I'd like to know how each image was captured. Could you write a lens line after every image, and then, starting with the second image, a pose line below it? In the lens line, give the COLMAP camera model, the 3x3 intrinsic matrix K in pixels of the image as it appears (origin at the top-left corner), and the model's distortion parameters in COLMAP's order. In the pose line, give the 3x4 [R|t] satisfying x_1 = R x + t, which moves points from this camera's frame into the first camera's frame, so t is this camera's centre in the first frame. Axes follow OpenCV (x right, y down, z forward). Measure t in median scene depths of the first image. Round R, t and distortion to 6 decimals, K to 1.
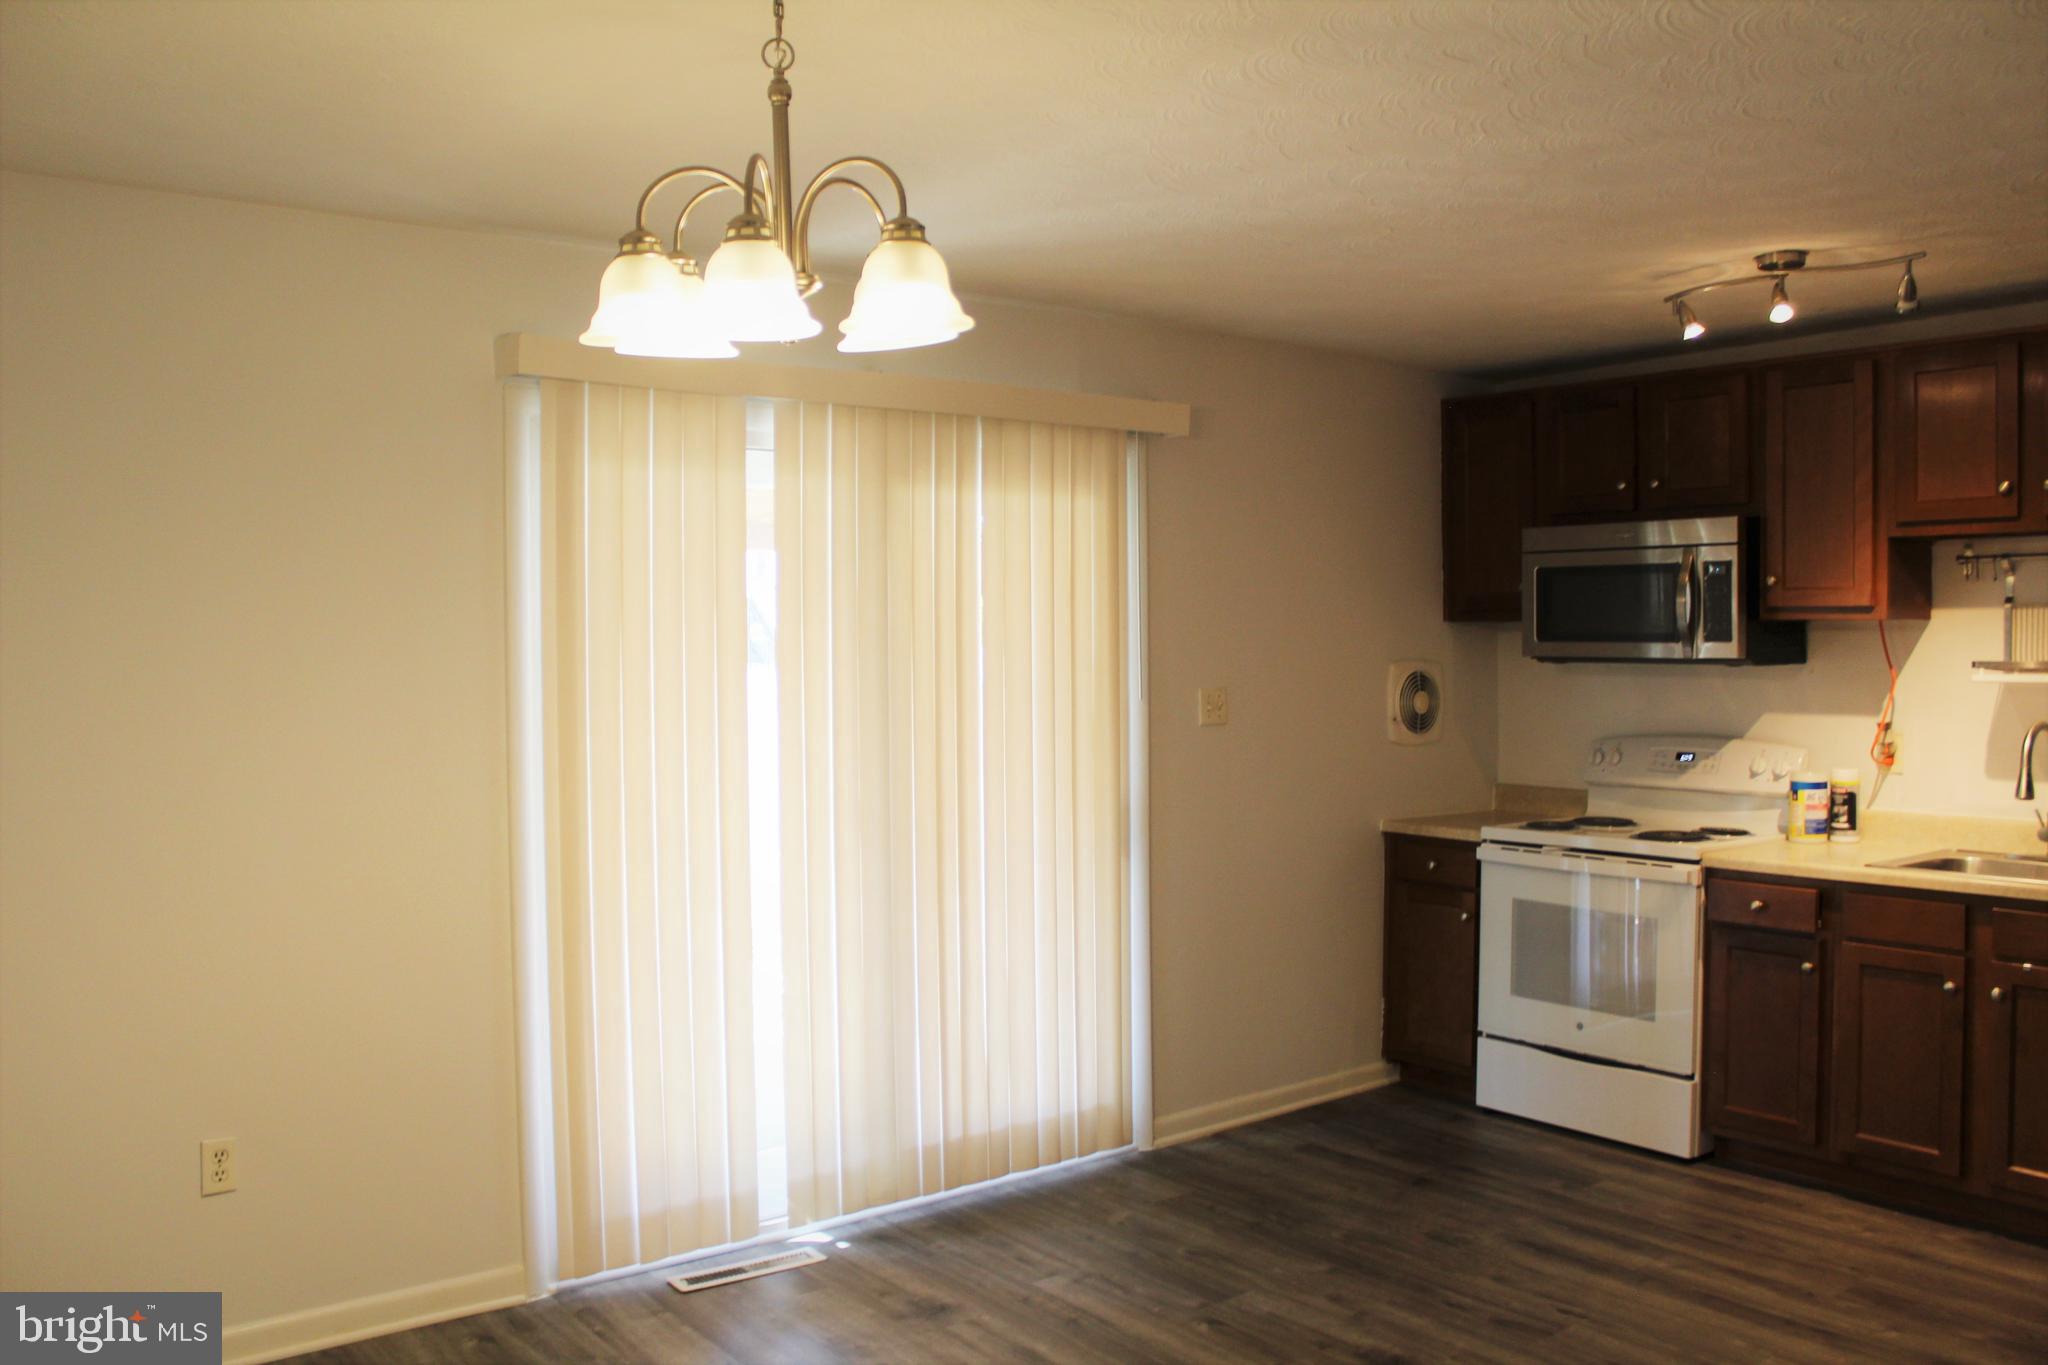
lens RADIAL K [[1695.8, 0, 1009.2], [0, 1695.8, 682.6], [0, 0, 1]] dist [-0.154258, 0.130801]
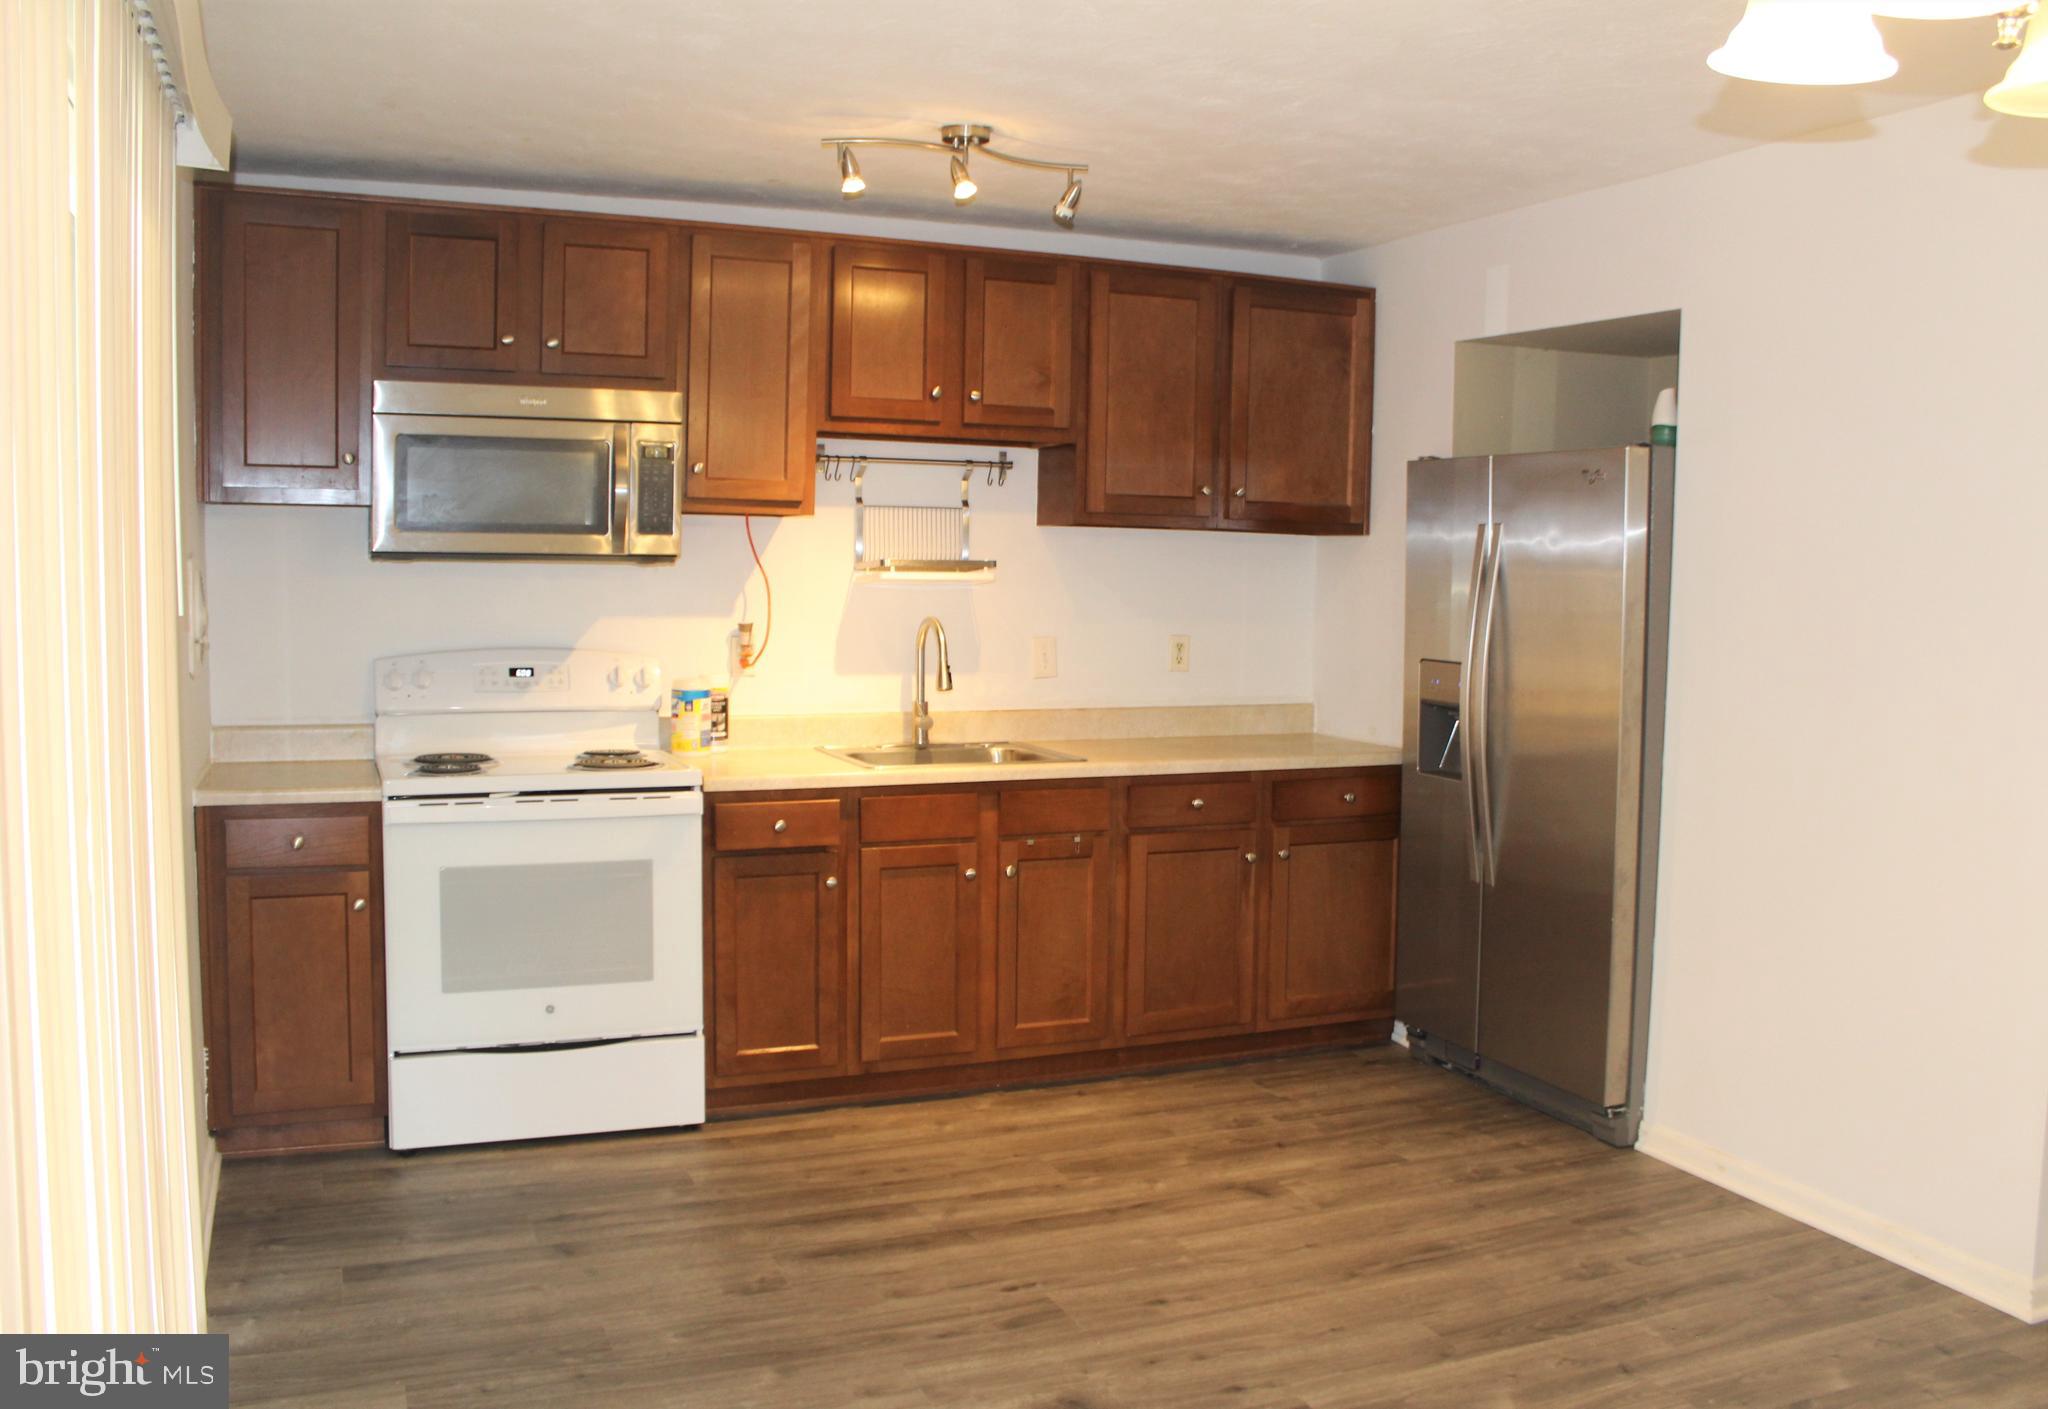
lens RADIAL K [[1753.1, 0, 1048.8], [0, 1753.1, 692.7], [0, 0, 1]] dist [-0.151290, 0.125675]
pose [[0.249380, -0.060728, 0.966500, -0.445544], [0.006010, 0.998110, 0.061163, 0.003467], [-0.968387, -0.009444, 0.249273, 0.620503]]
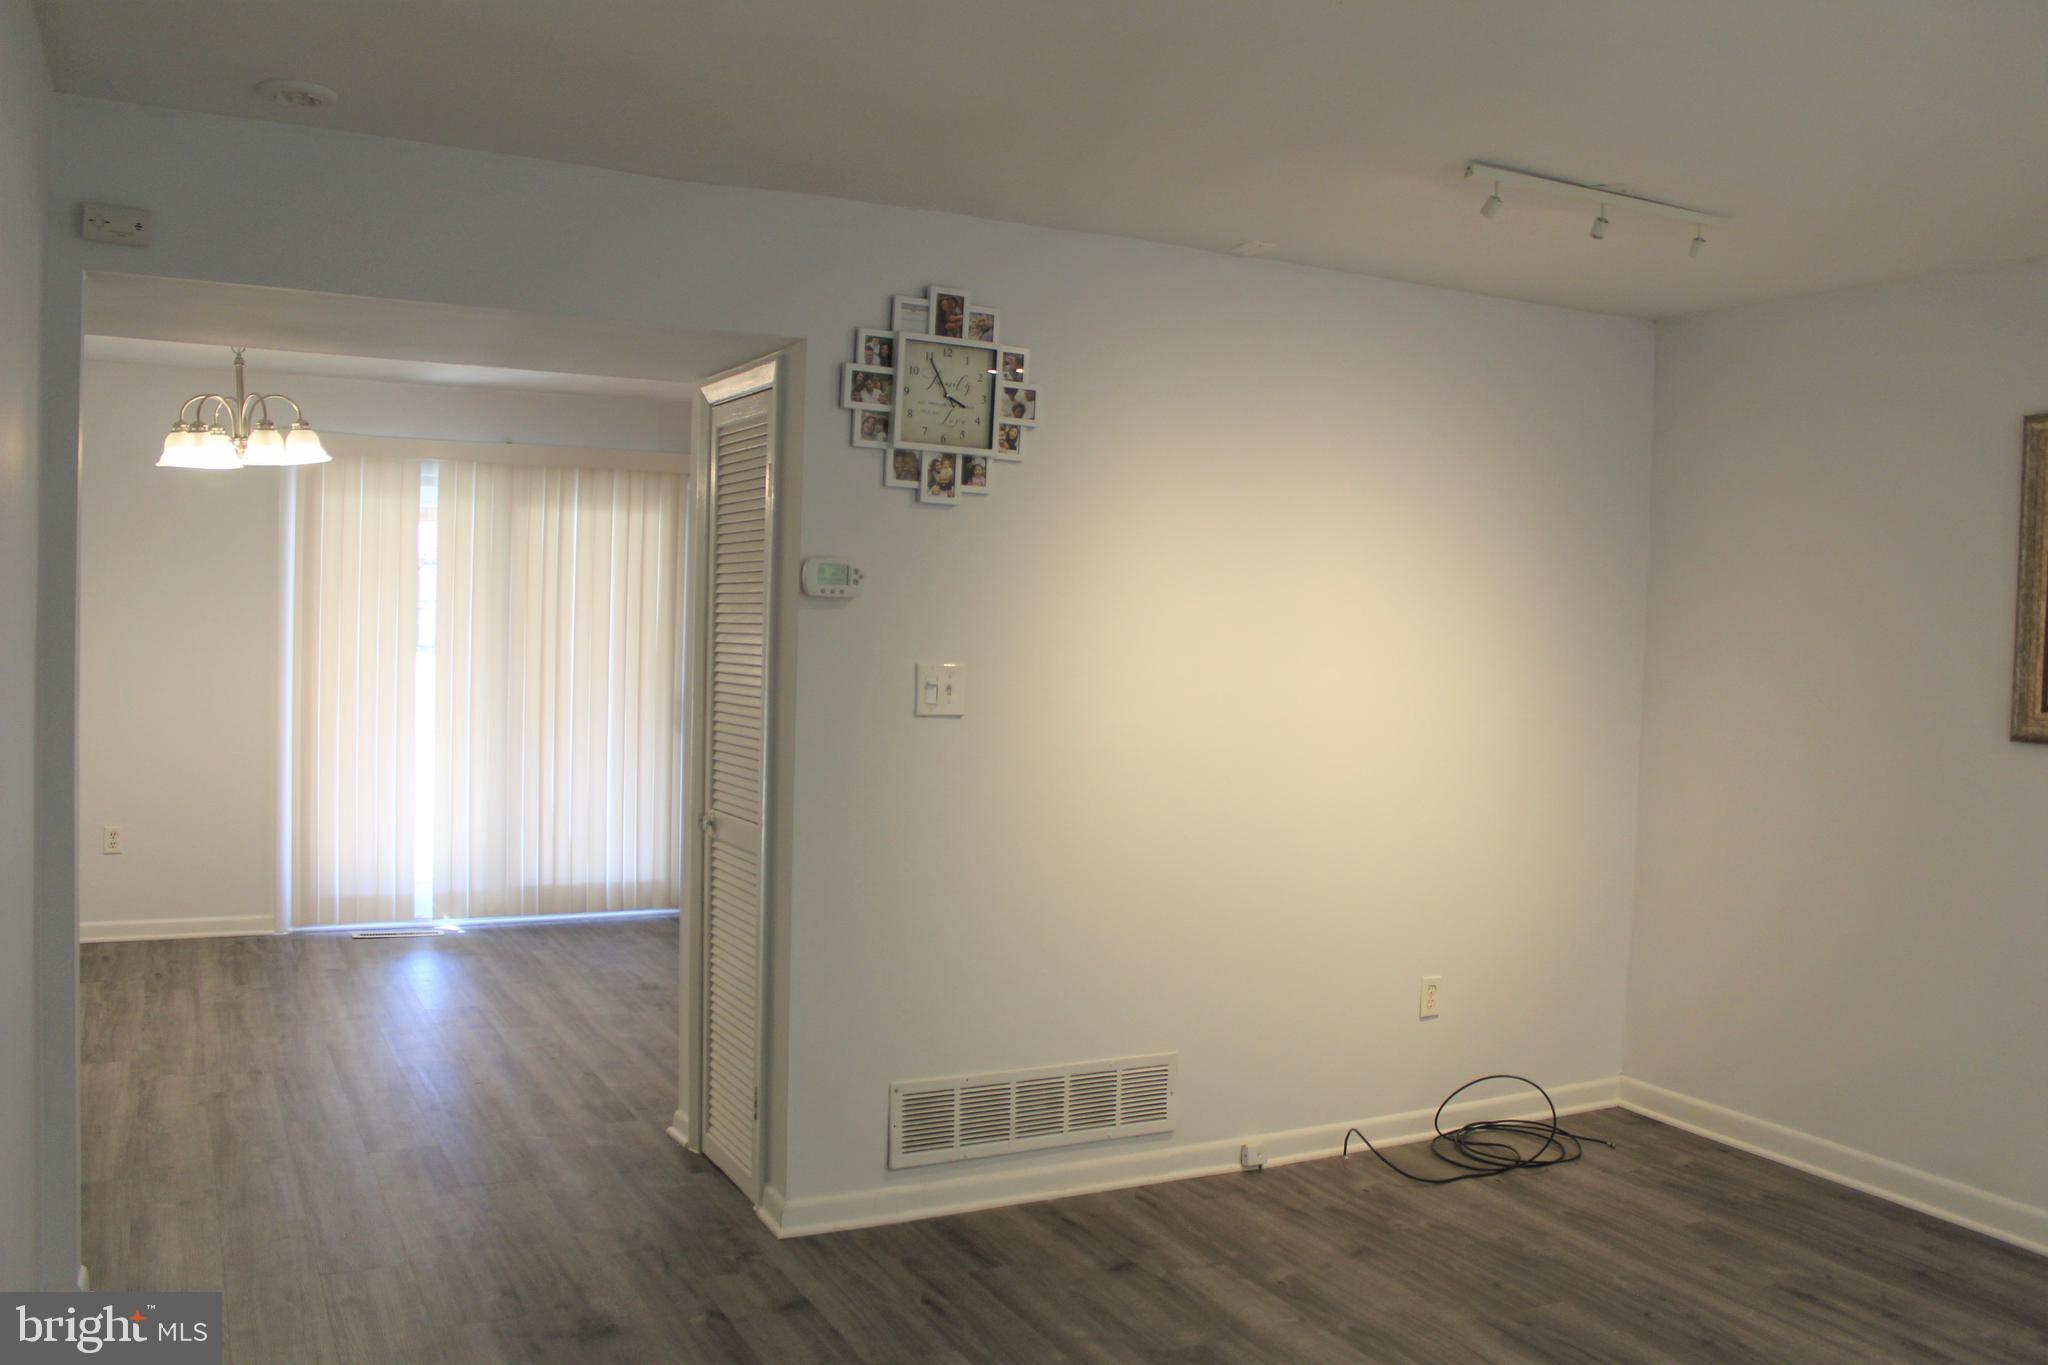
lens RADIAL K [[1758.8, 0, 1021.9], [0, 1758.8, 671.9], [0, 0, 1]] dist [-0.148238, 0.125331]
pose [[0.980473, 0.036992, -0.193141, 0.794020], [-0.035912, 0.999314, 0.009092, 0.019774], [0.193345, -0.001979, 0.981129, -0.662059]]
